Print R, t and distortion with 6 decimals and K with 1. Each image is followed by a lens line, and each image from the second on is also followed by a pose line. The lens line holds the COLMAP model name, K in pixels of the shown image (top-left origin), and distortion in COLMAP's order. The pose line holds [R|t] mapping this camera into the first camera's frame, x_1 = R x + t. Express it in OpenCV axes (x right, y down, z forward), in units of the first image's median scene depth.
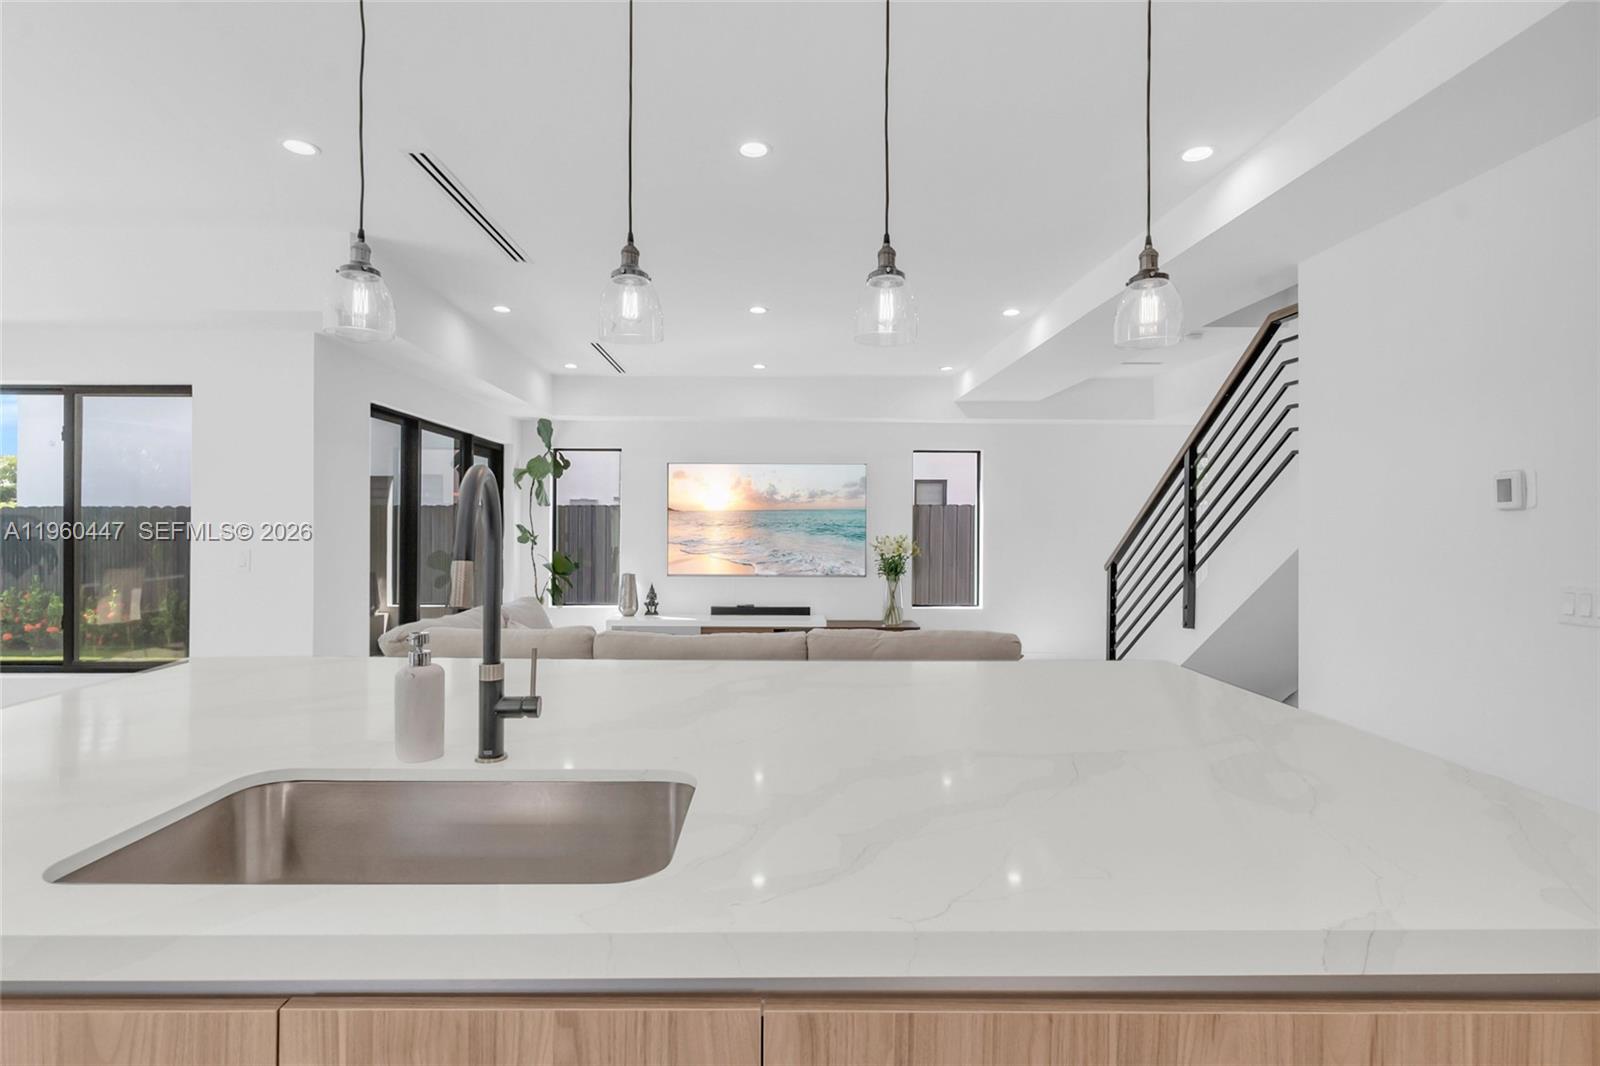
lens RADIAL K [[783.8, 0, 800.0], [0, 783.8, 533.0], [0, 0, 1]] dist [0.001803, 0.000199]
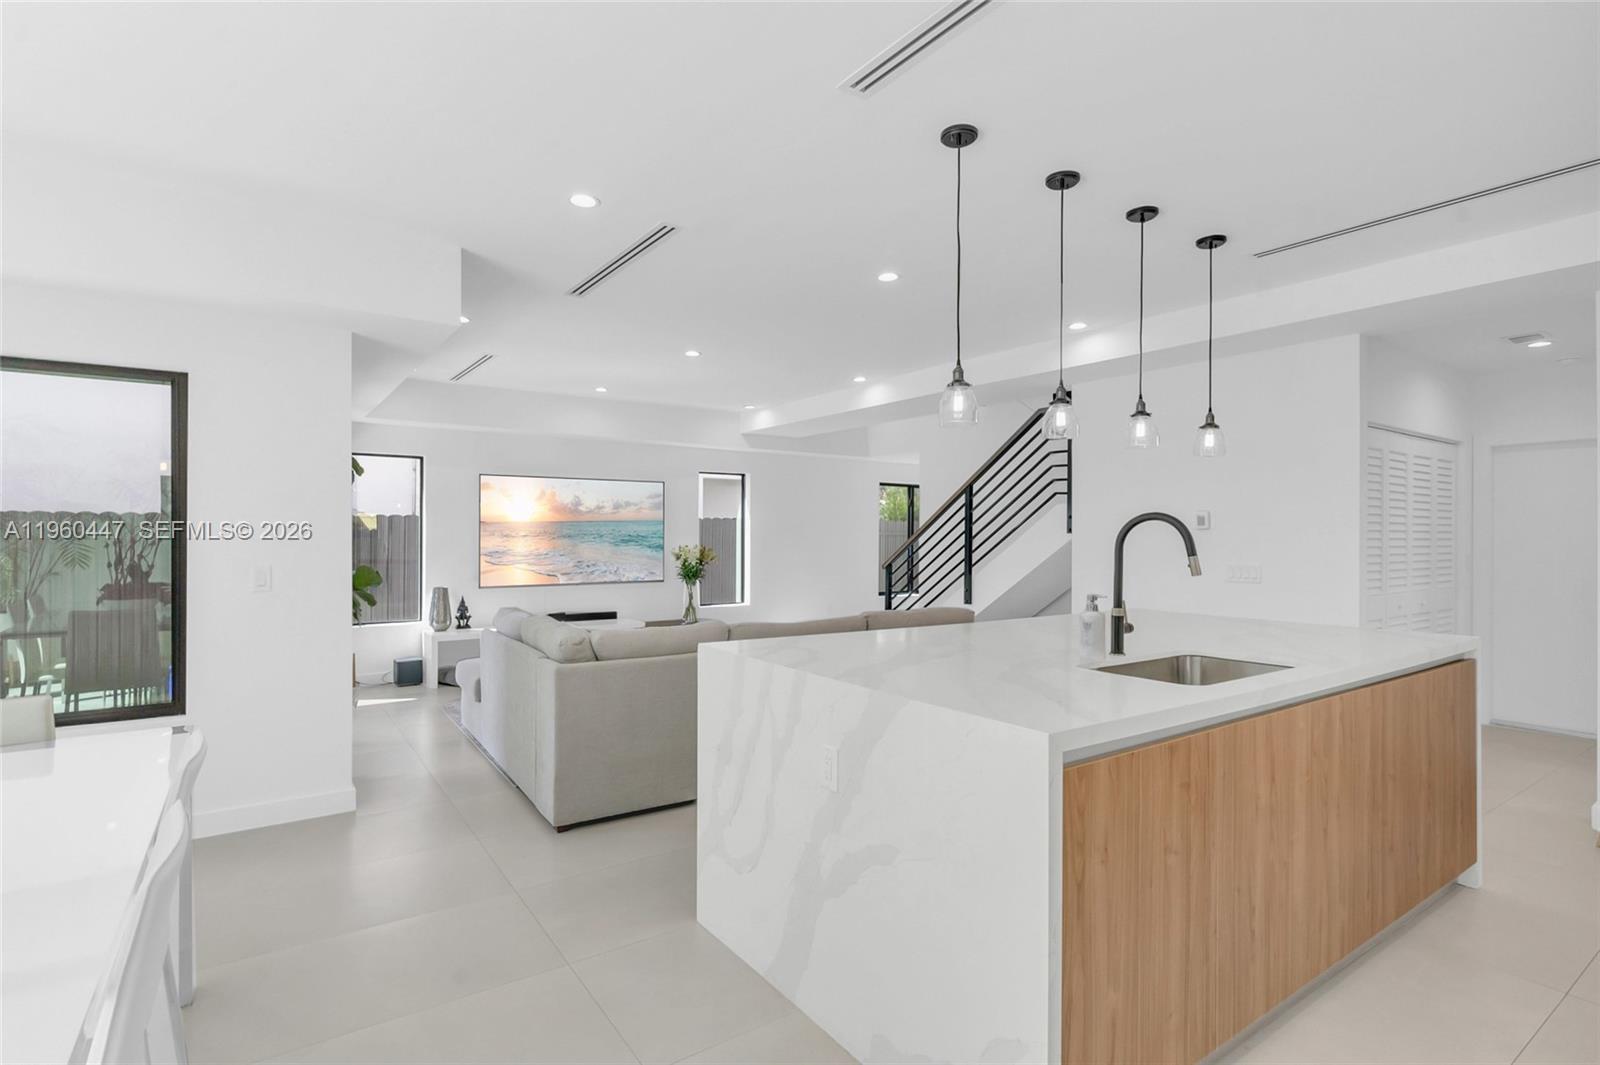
lens RADIAL K [[772.5, 0, 800.7], [0, 772.5, 543.6], [0, 0, 1]] dist [0.001938, 0.000623]
pose [[0.827839, -0.007545, 0.560915, -0.380540], [0.006517, 0.999971, 0.003833, -0.002276], [-0.560928, 0.000482, 0.827865, -0.033084]]
